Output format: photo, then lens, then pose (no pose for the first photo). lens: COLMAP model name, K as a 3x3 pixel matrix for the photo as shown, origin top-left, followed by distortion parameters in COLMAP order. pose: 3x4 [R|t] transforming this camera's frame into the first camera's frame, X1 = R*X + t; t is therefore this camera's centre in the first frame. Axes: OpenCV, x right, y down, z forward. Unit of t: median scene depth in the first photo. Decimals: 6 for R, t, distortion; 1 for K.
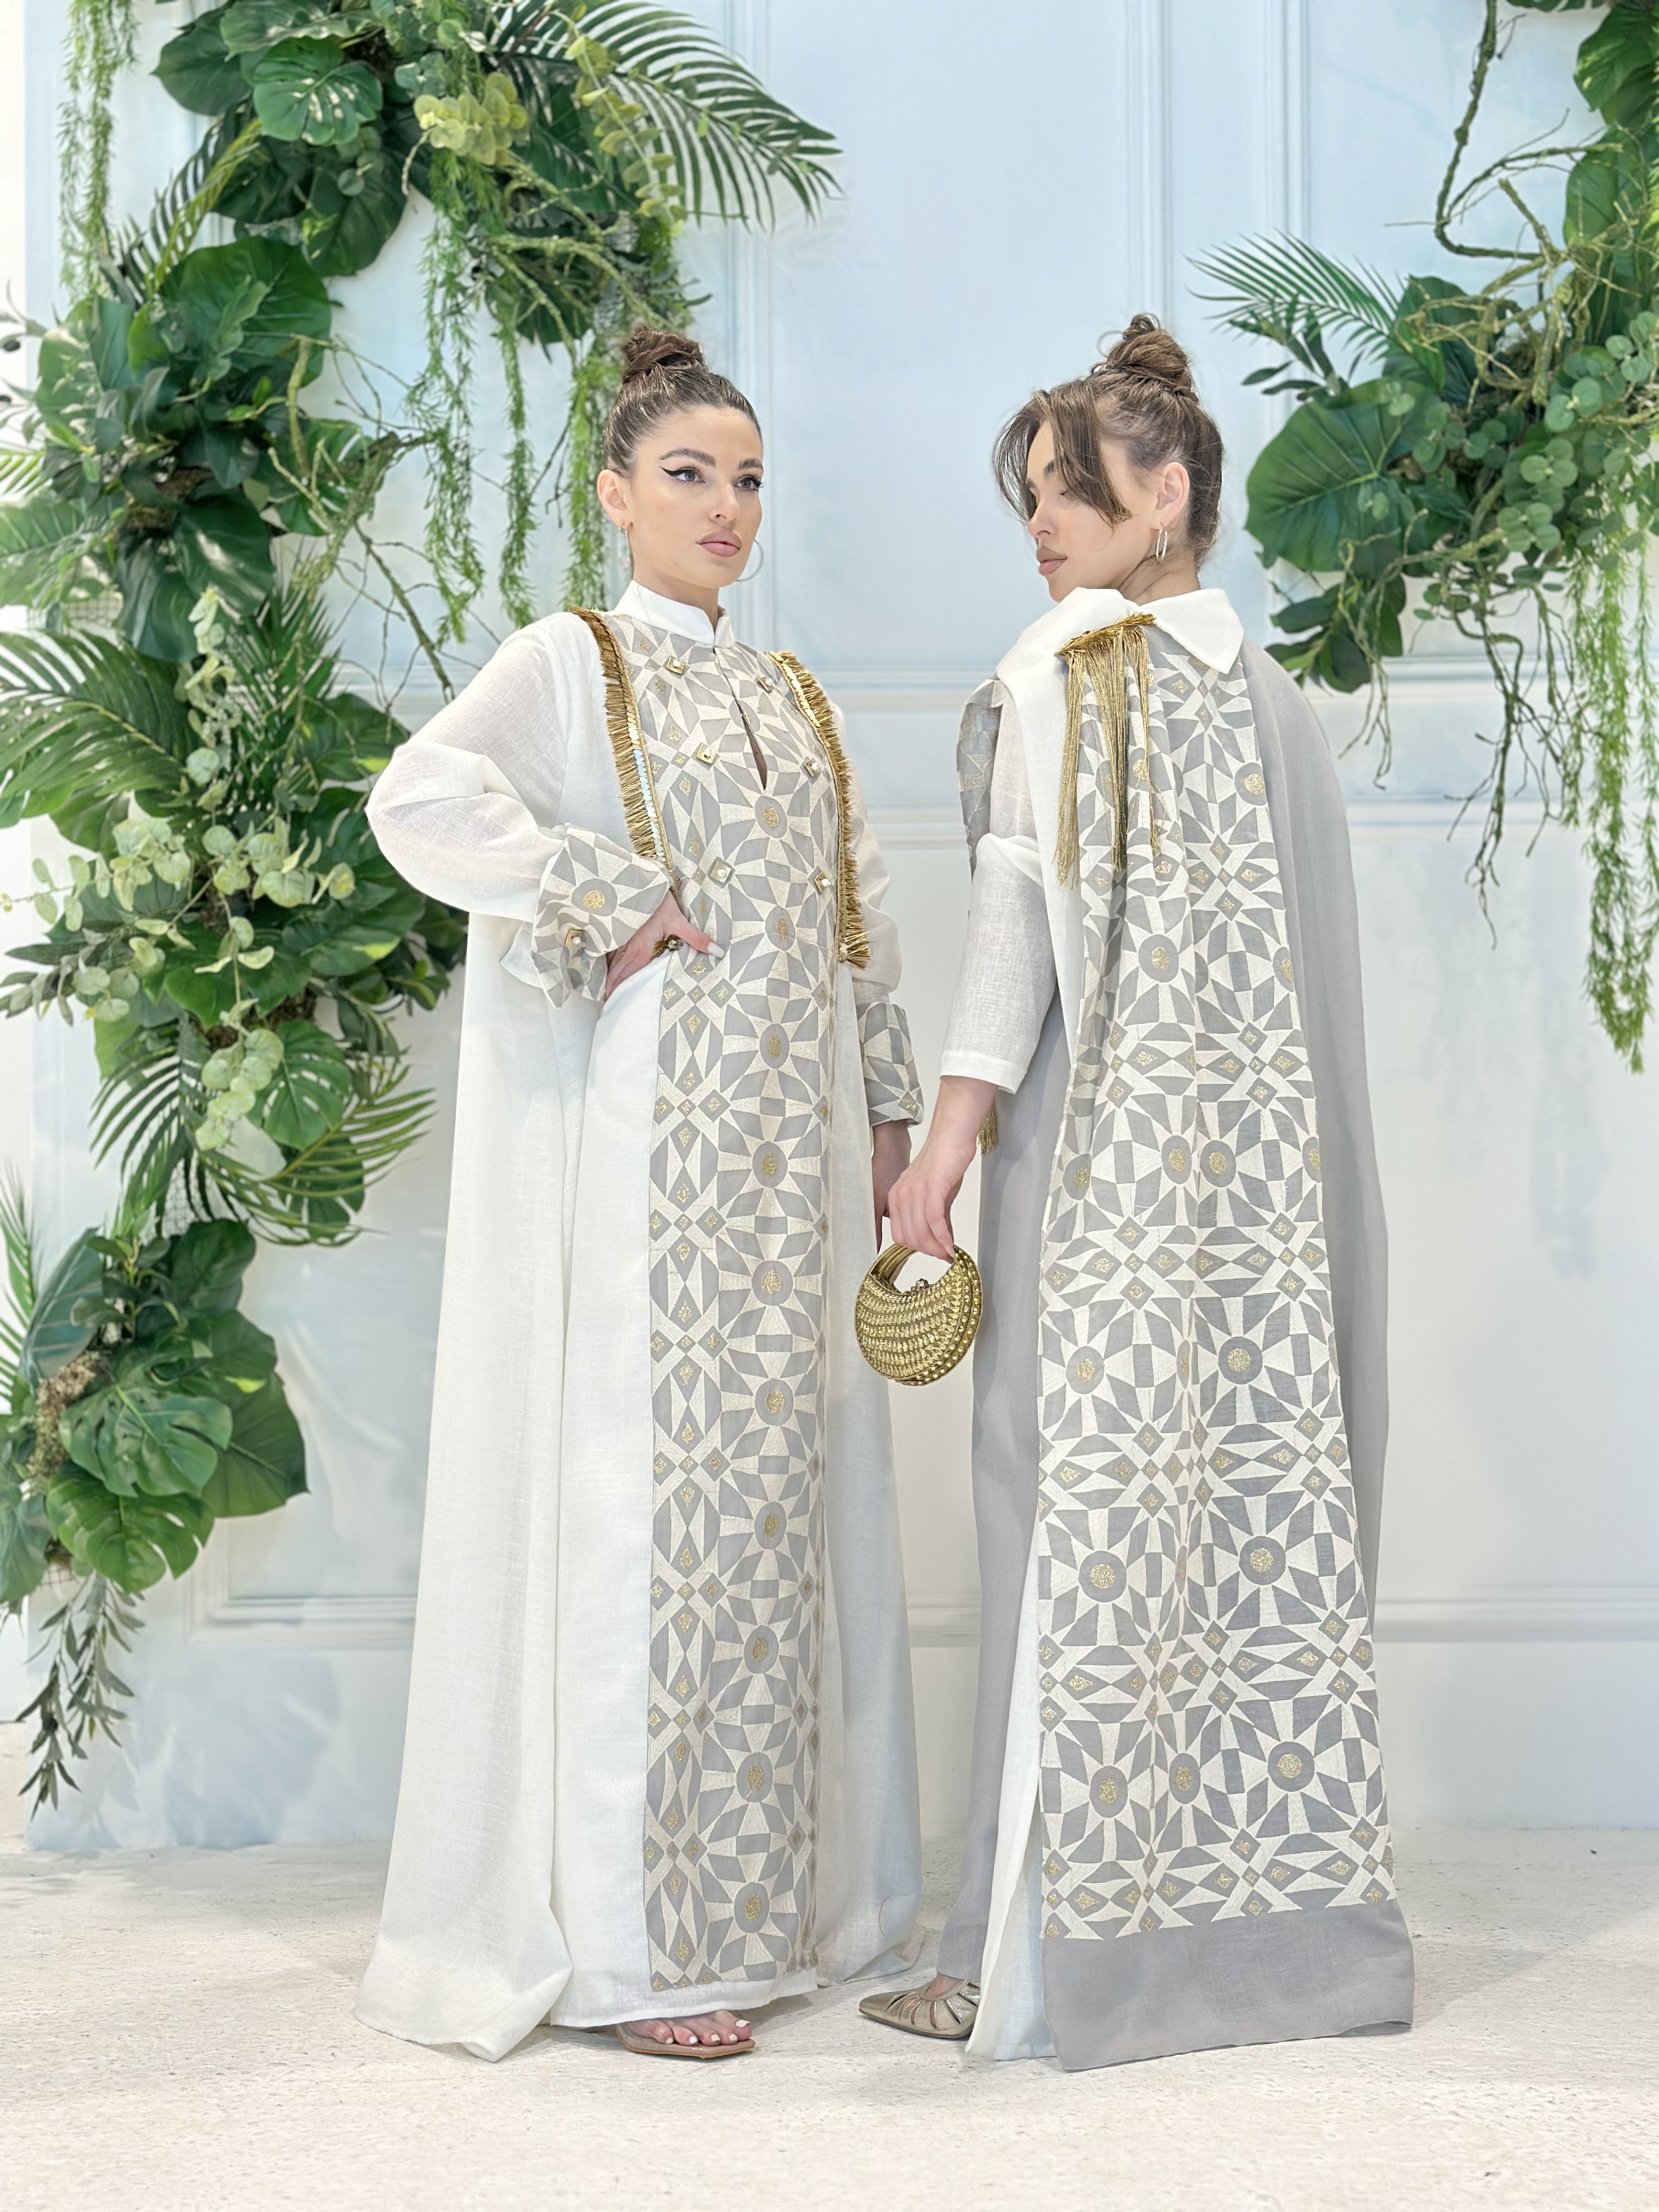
lens RADIAL K [[3107.0, 0, 815.5], [0, 3107.0, 1125.8], [0, 0, 1]] dist [0.079655, 0.000000]
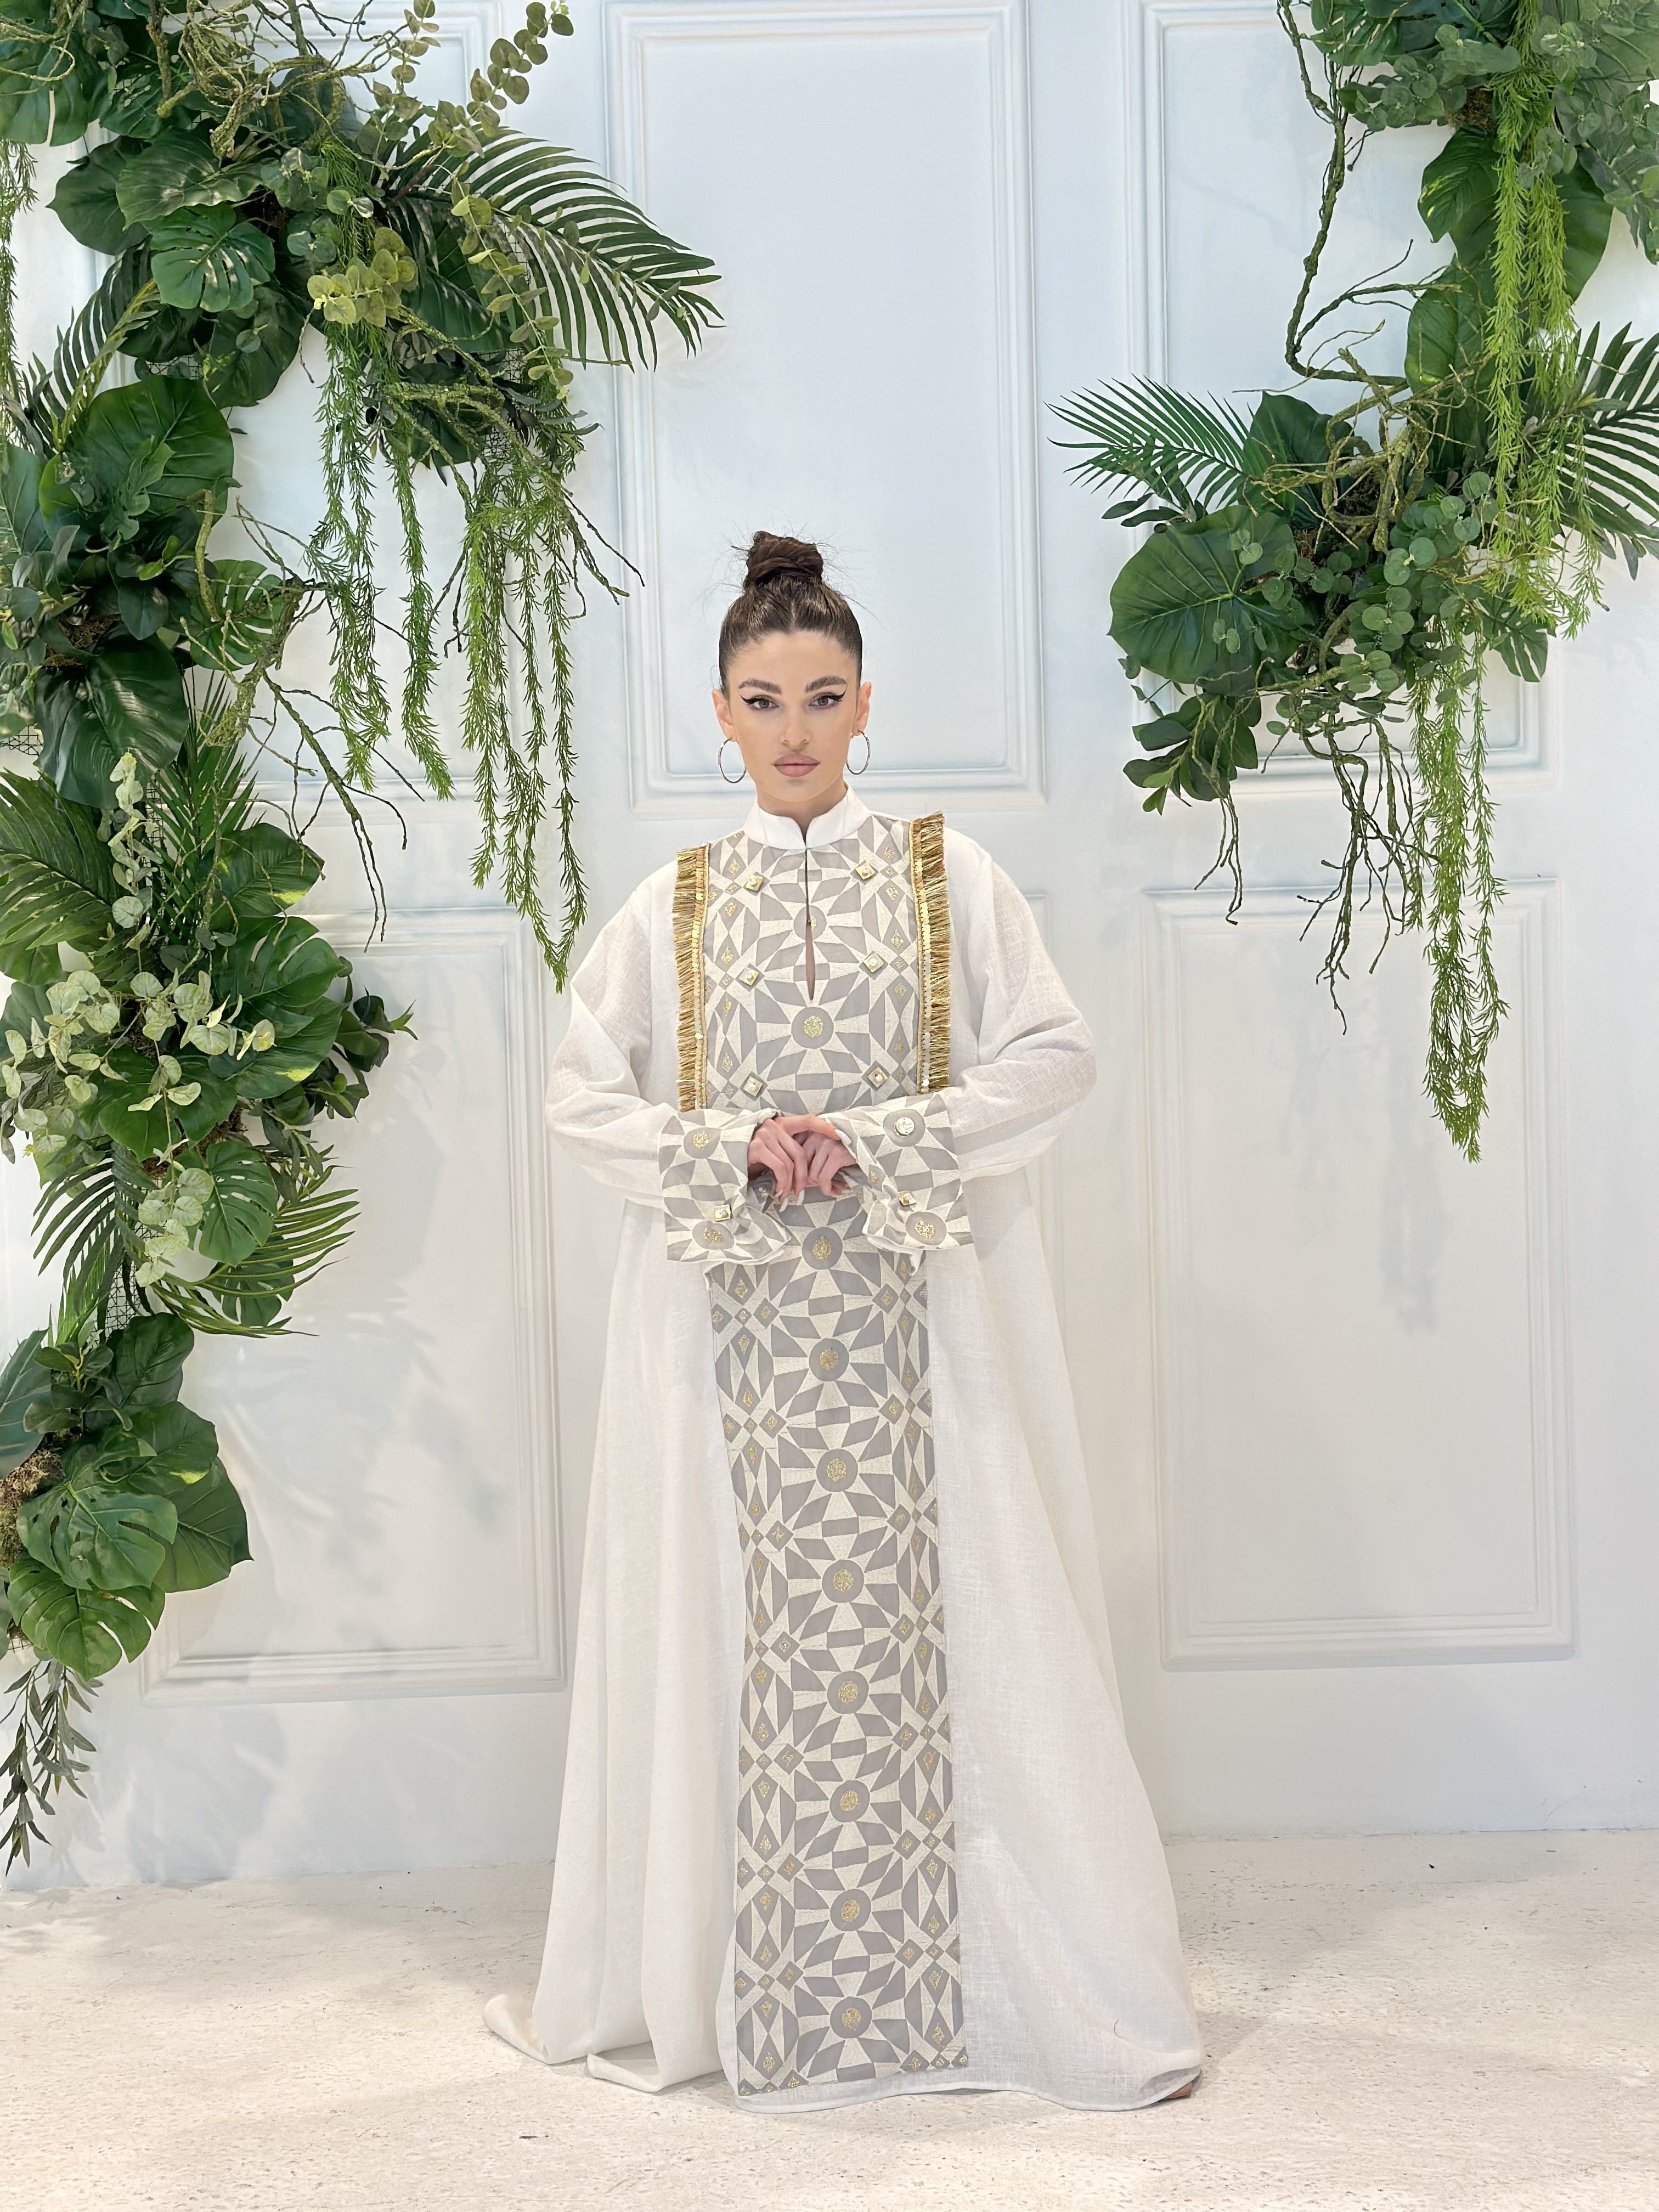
lens RADIAL K [[3107.0, 0, 809.2], [0, 3107.0, 1130.6], [0, 0, 1]] dist [0.079655, 0.000000]
pose [[0.999583, -0.019990, 0.020845, 0.011235], [0.017845, 0.994982, 0.098454, -0.137302], [-0.022708, -0.098041, 0.994923, -0.065113]]
